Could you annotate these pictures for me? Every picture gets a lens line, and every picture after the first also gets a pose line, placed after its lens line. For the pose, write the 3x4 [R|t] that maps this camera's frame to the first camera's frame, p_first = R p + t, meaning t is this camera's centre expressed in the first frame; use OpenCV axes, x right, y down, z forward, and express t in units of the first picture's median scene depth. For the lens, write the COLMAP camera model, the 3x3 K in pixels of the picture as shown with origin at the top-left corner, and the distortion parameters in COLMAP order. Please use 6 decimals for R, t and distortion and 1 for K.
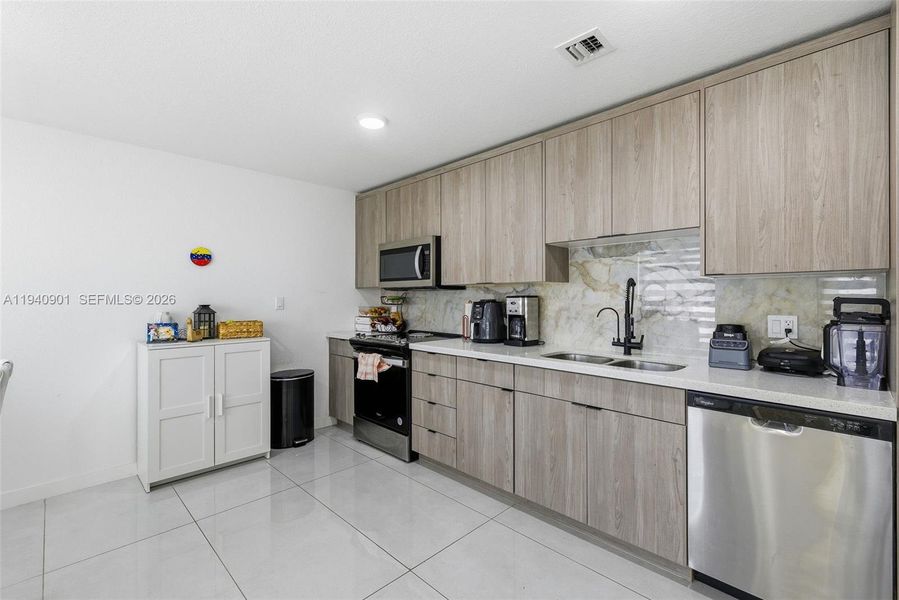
lens RADIAL K [[400.6, 0, 452.0], [0, 400.6, 297.5], [0, 0, 1]] dist [0.000382, -0.000696]
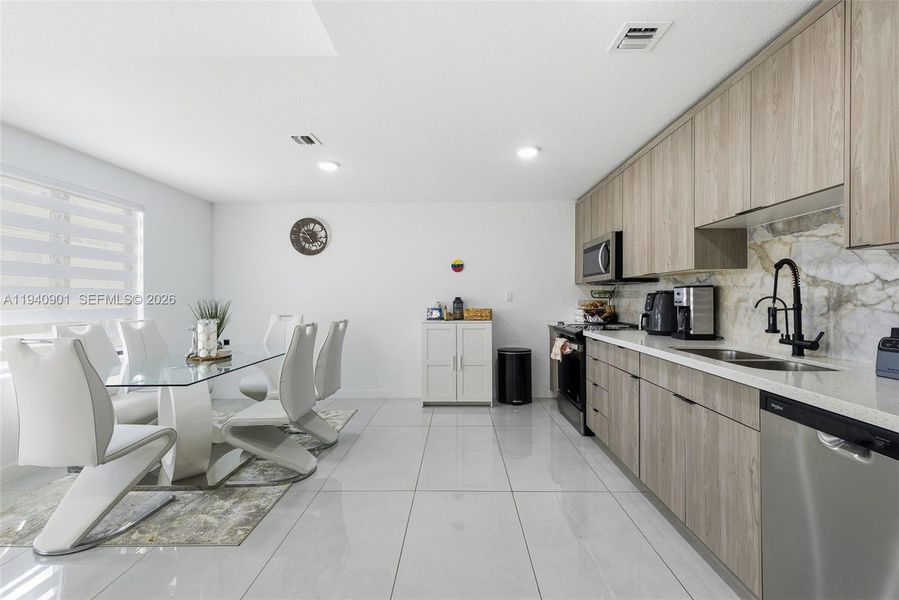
lens RADIAL K [[375.1, 0, 445.7], [0, 375.1, 300.7], [0, 0, 1]] dist [0.007490, -0.001522]
pose [[0.683298, 0.003101, -0.730133, 0.442464], [0.003740, 0.999963, 0.007747, 0.022529], [0.730130, -0.008024, 0.683261, -0.011714]]
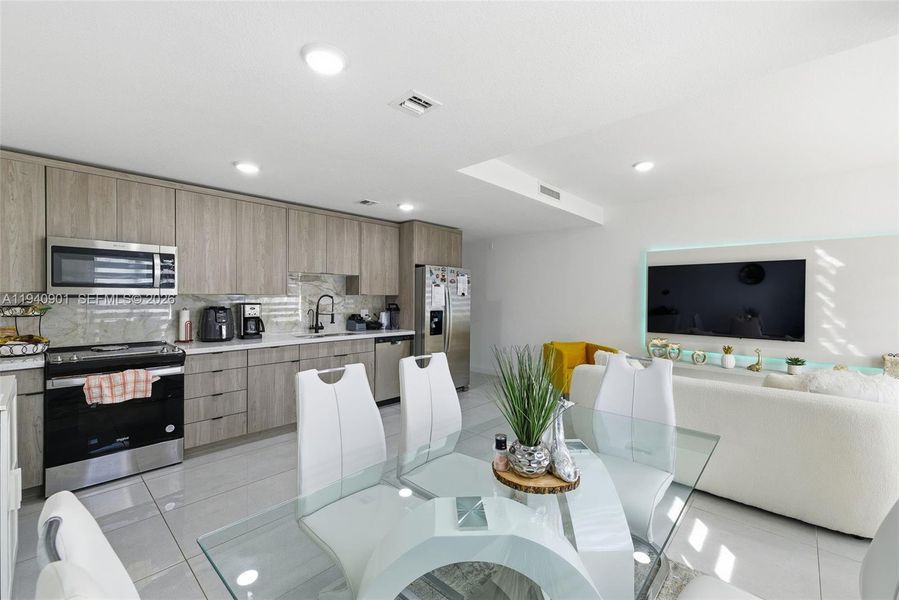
lens RADIAL K [[375.1, 0, 447.0], [0, 375.1, 299.4], [0, 0, 1]] dist [0.007490, -0.001522]
pose [[-0.032688, -0.005945, 0.999448, -1.239949], [-0.005622, 0.999968, 0.005764, -0.031112], [-0.999450, -0.005431, -0.032721, 0.370037]]
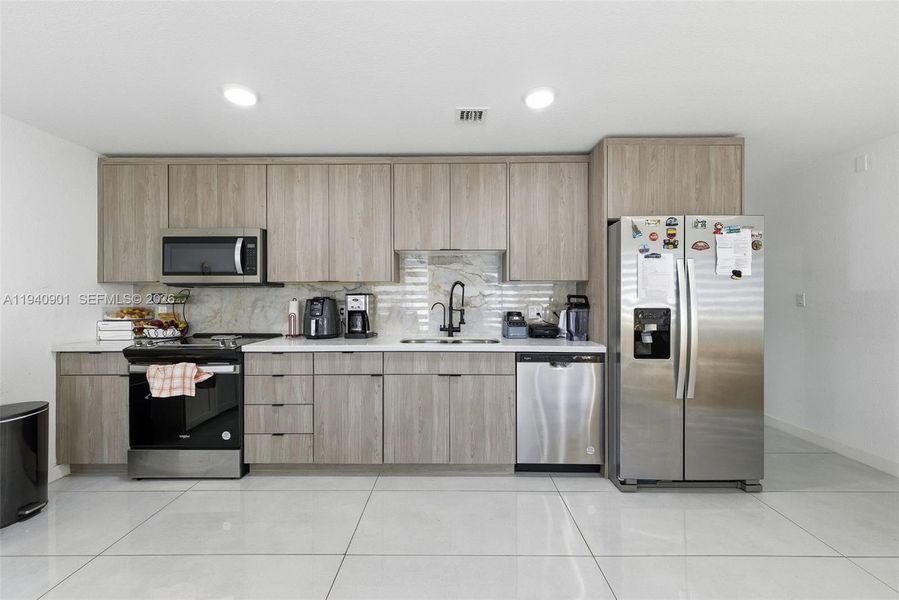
lens RADIAL K [[375.1, 0, 453.8], [0, 375.1, 296.3], [0, 0, 1]] dist [0.007490, -0.001522]
pose [[0.710927, 0.002476, 0.703261, -0.399563], [0.000611, 0.999991, -0.004138, 0.008628], [-0.703266, 0.003371, 0.710919, 0.069221]]
